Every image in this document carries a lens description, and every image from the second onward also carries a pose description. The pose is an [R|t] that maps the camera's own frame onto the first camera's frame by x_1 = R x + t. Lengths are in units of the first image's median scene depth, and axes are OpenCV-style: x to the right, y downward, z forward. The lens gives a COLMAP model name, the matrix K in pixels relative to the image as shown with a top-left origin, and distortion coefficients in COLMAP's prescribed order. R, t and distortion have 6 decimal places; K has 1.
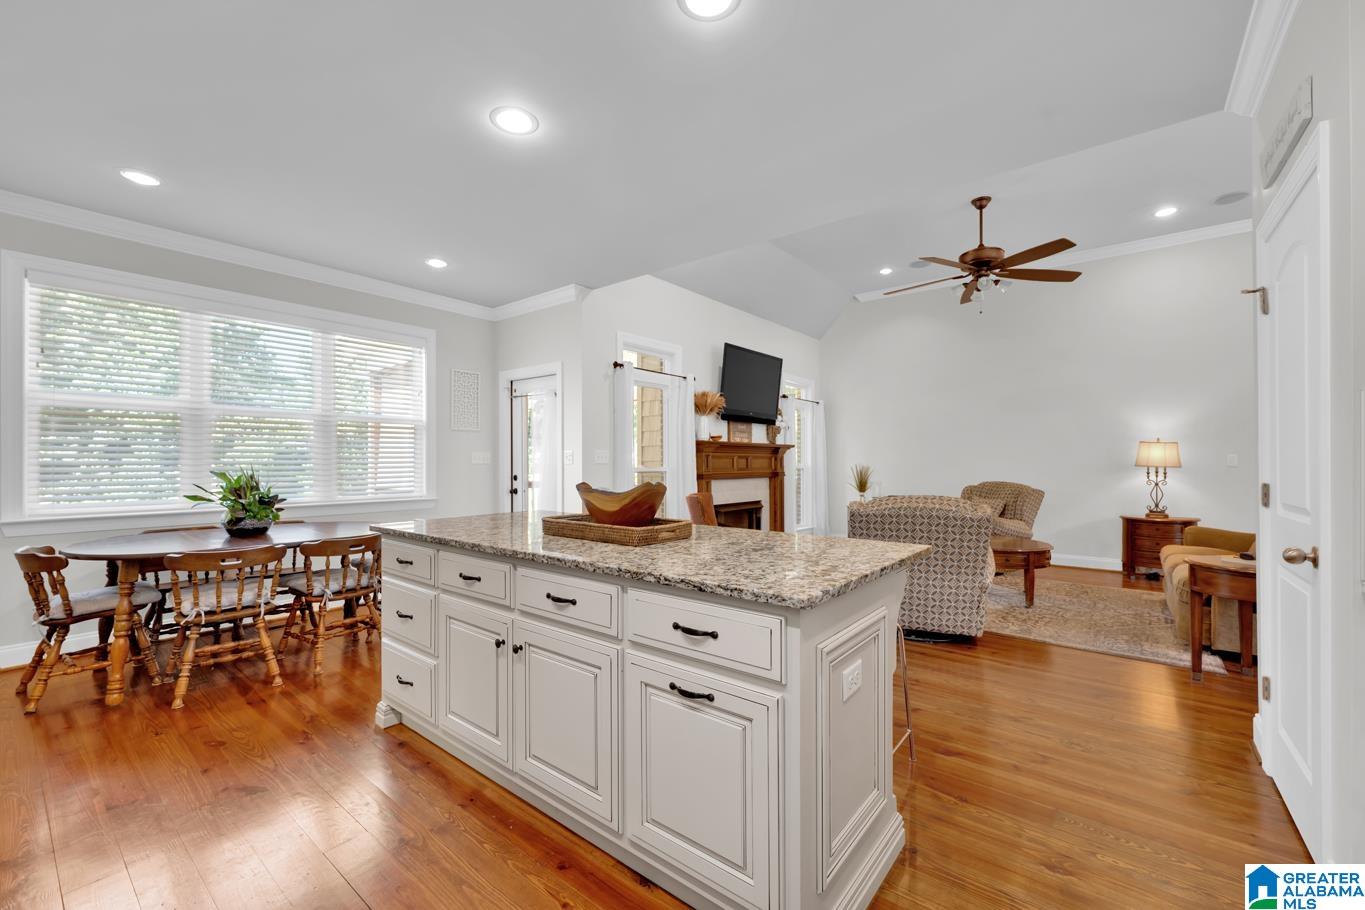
lens RADIAL K [[558.2, 0, 681.6], [0, 558.2, 456.4], [0, 0, 1]] dist [-0.004080, -0.000181]
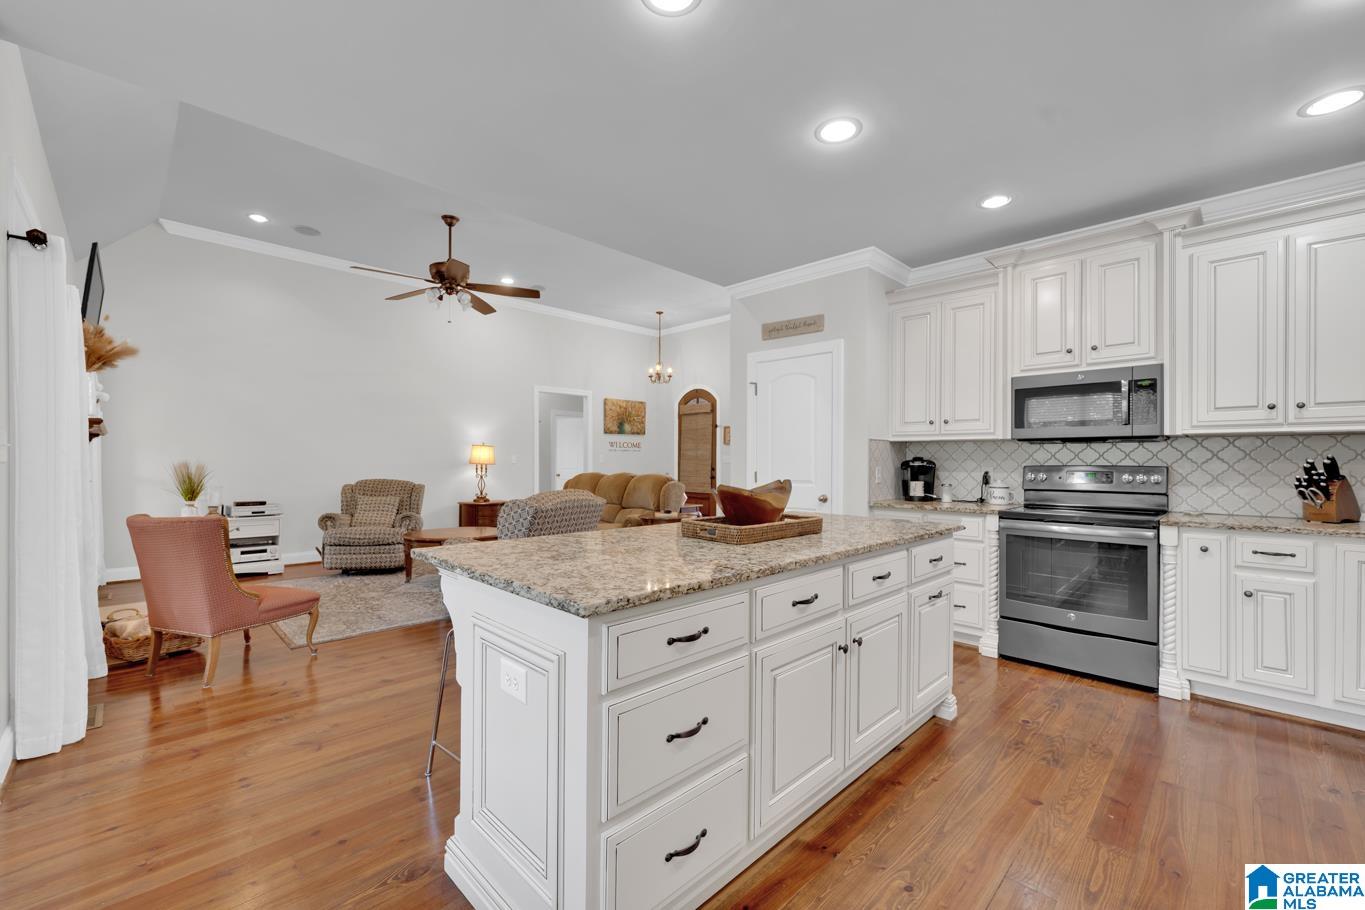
lens RADIAL K [[558.2, 0, 681.0], [0, 558.2, 454.5], [0, 0, 1]] dist [-0.004080, -0.000181]
pose [[0.111494, 0.010783, 0.993707, -0.428565], [-0.013406, 0.999866, -0.009346, 0.002897], [-0.993675, -0.012279, 0.111624, 0.379343]]
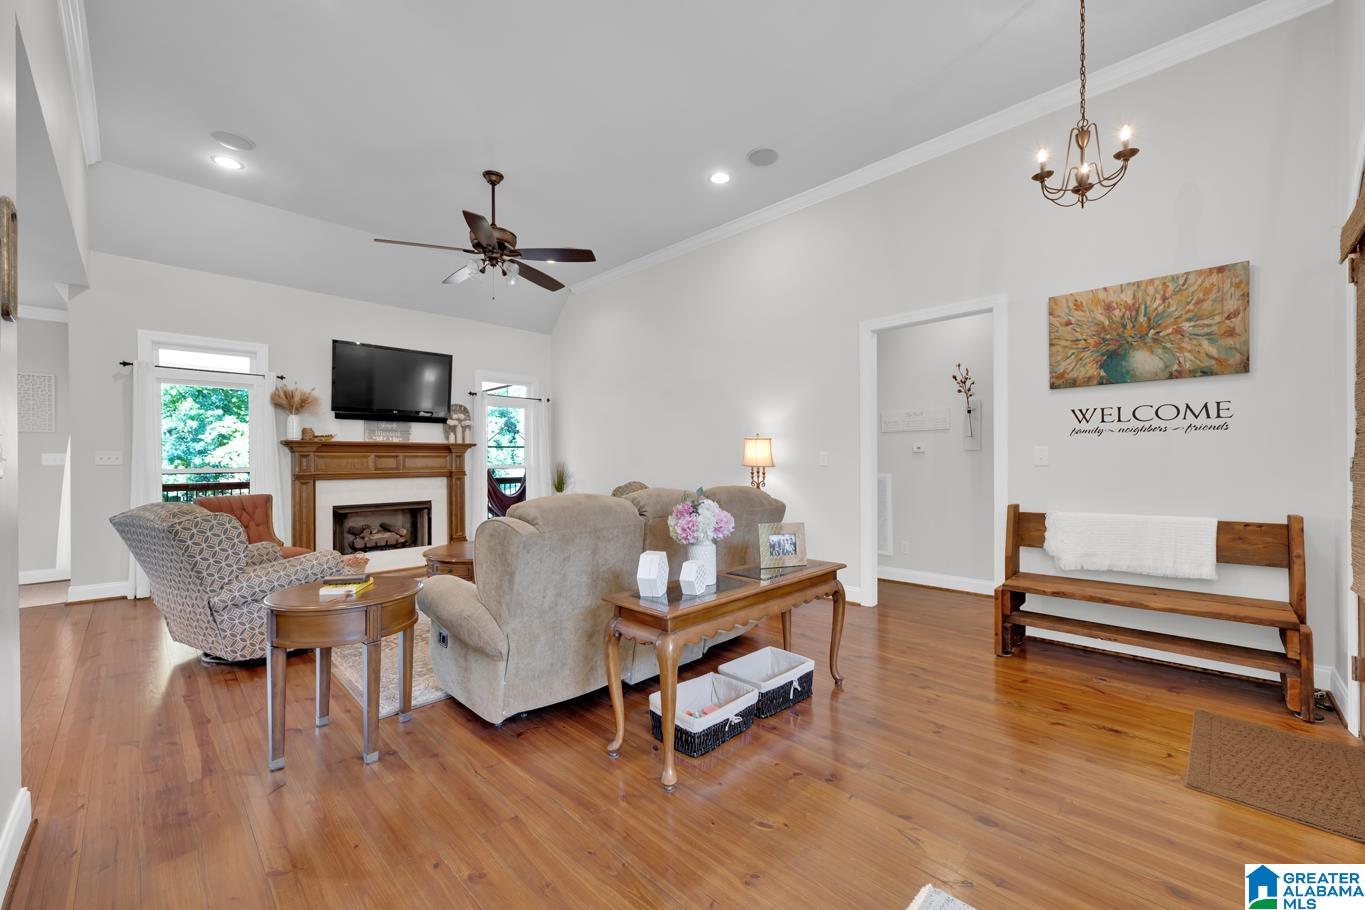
lens RADIAL K [[558.2, 0, 678.6], [0, 558.2, 459.2], [0, 0, 1]] dist [-0.004080, -0.000181]
pose [[0.992403, -0.000943, -0.123024, 0.845592], [0.001010, 0.999999, 0.000486, 0.006596], [0.123023, -0.000606, 0.992404, 0.109746]]
